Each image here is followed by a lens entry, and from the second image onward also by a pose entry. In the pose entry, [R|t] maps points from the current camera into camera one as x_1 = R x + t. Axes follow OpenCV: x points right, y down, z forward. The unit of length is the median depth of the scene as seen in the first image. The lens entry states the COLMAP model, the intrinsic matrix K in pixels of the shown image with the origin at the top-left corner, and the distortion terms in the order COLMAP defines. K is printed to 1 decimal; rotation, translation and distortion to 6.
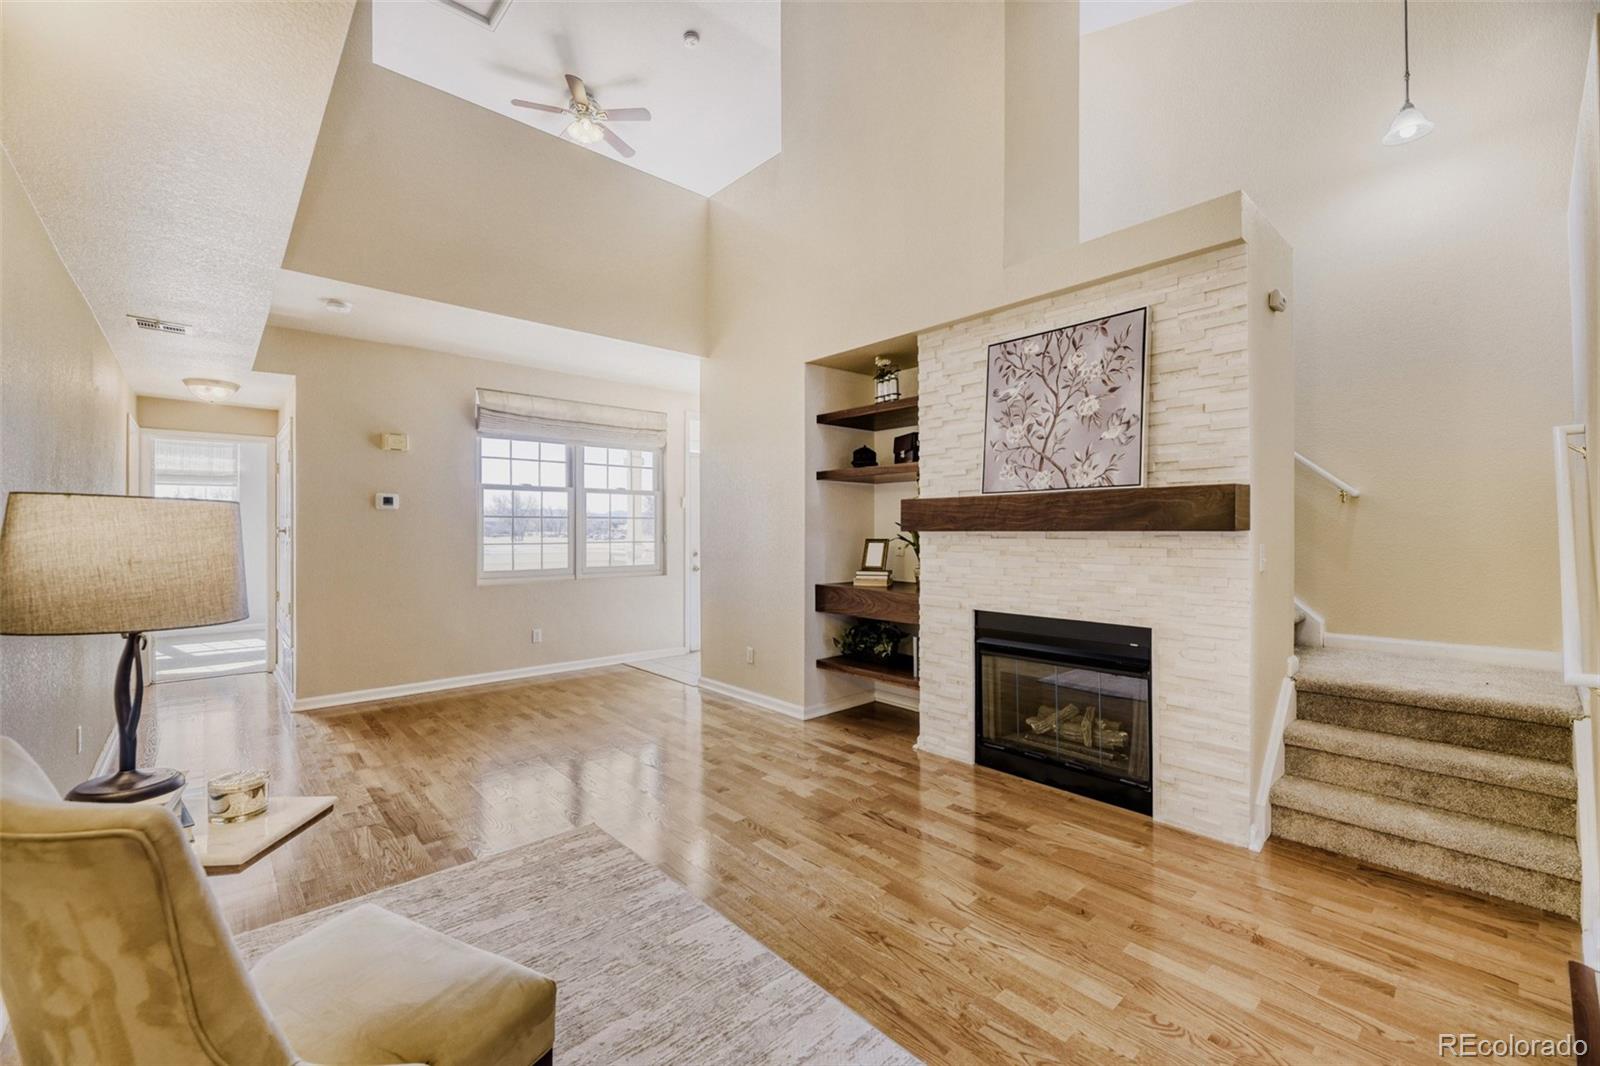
lens RADIAL K [[652.0, 0, 795.1], [0, 652.0, 526.5], [0, 0, 1]] dist [0.004156, -0.000263]
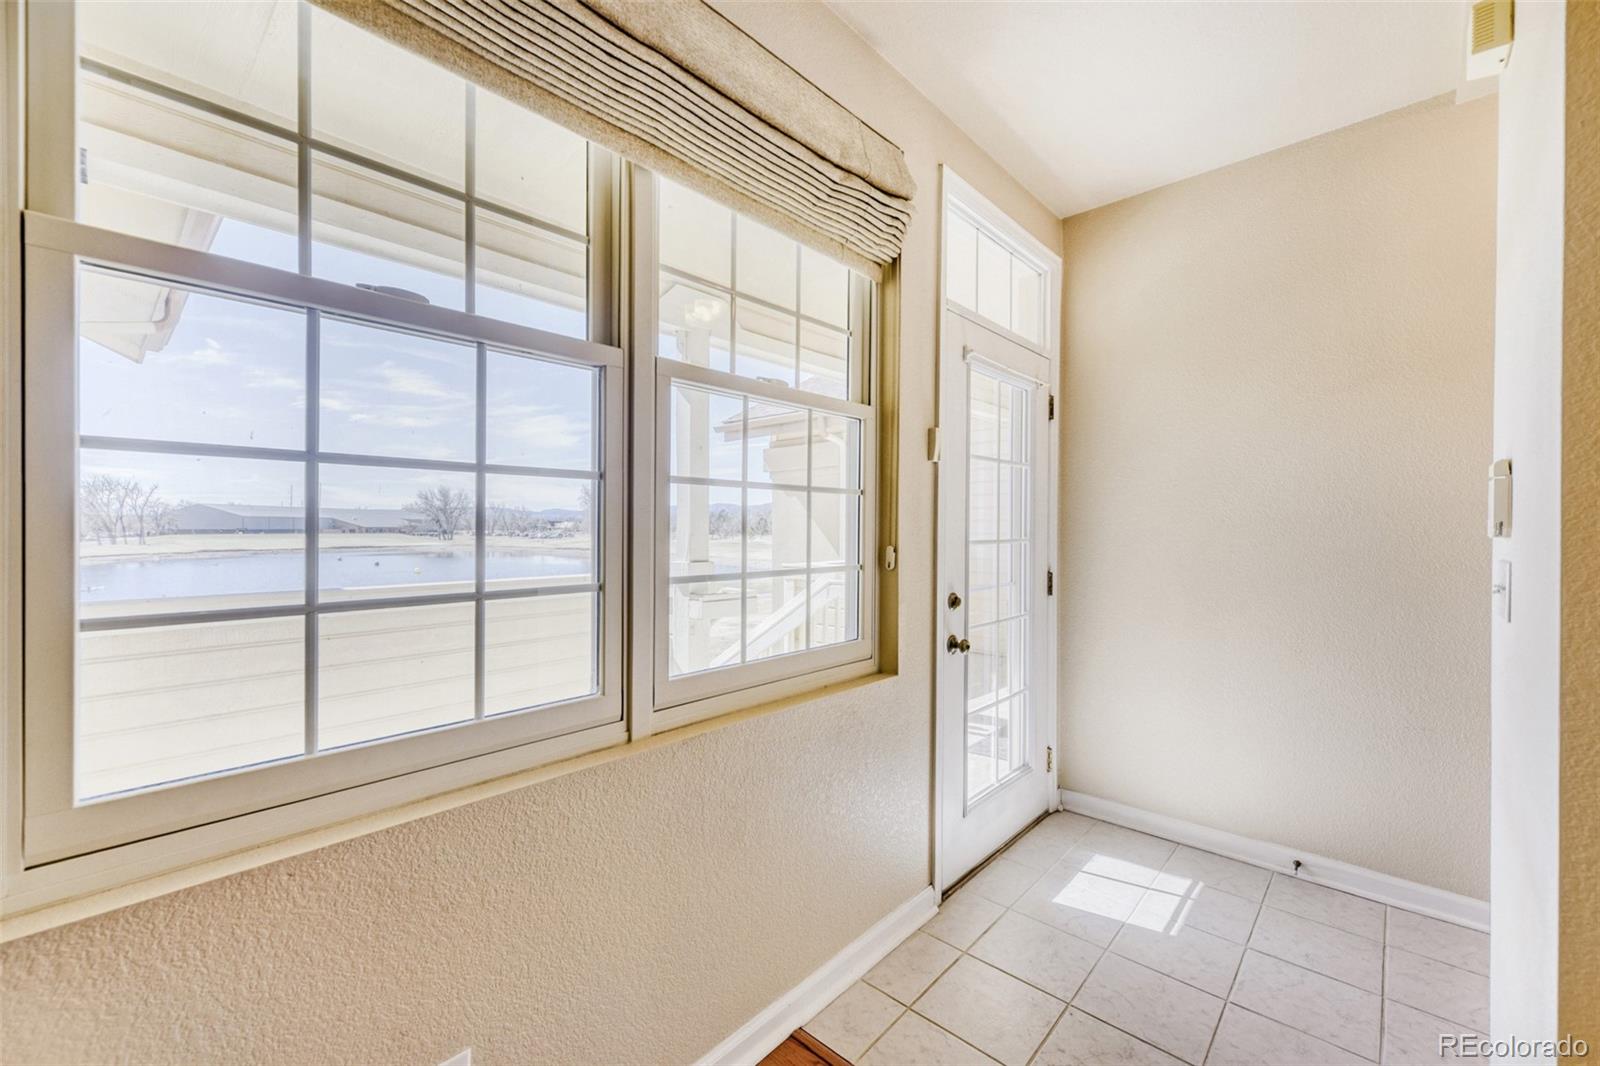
lens RADIAL K [[652.0, 0, 805.3], [0, 652.0, 528.6], [0, 0, 1]] dist [0.004156, -0.000263]
pose [[0.995414, 0.001465, 0.095652, -0.424534], [-0.001861, 0.999990, 0.004049, 0.004664], [-0.095646, -0.004209, 0.995407, 1.093133]]
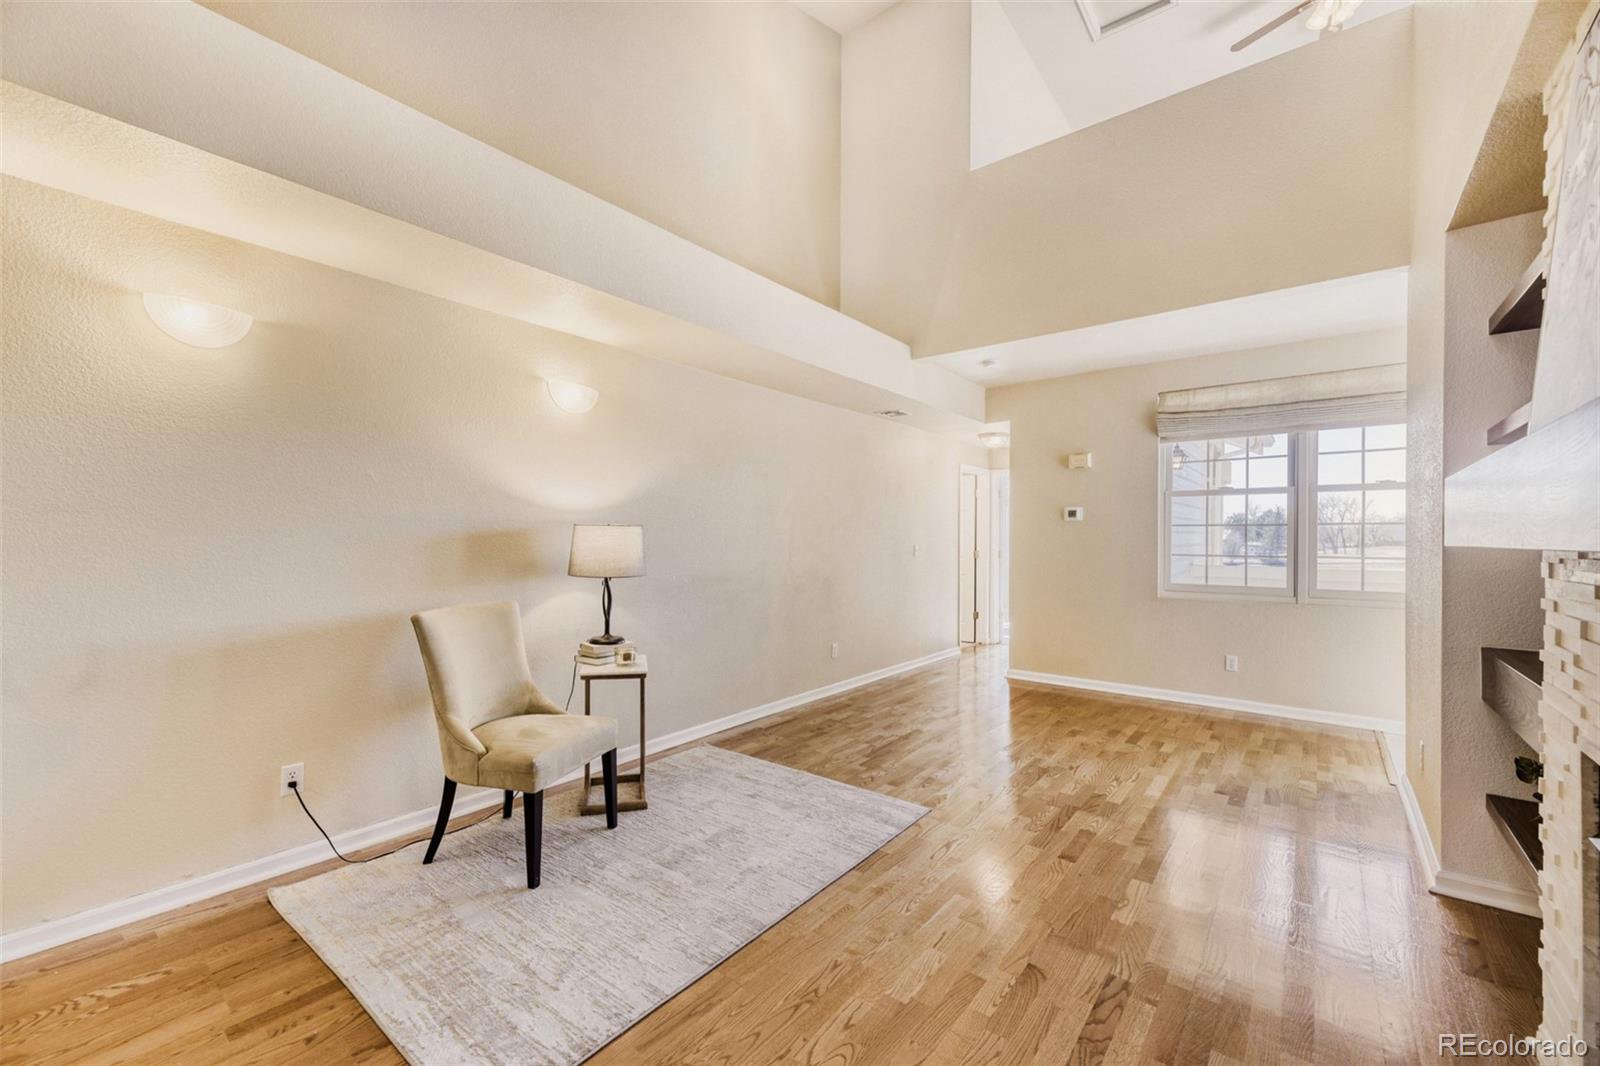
lens RADIAL K [[652.0, 0, 805.6], [0, 652.0, 541.7], [0, 0, 1]] dist [0.004156, -0.000263]
pose [[0.168220, 0.006387, -0.985729, 0.486710], [0.001306, 0.999977, 0.006702, 0.001385], [0.985749, -0.002415, 0.168208, 0.414022]]
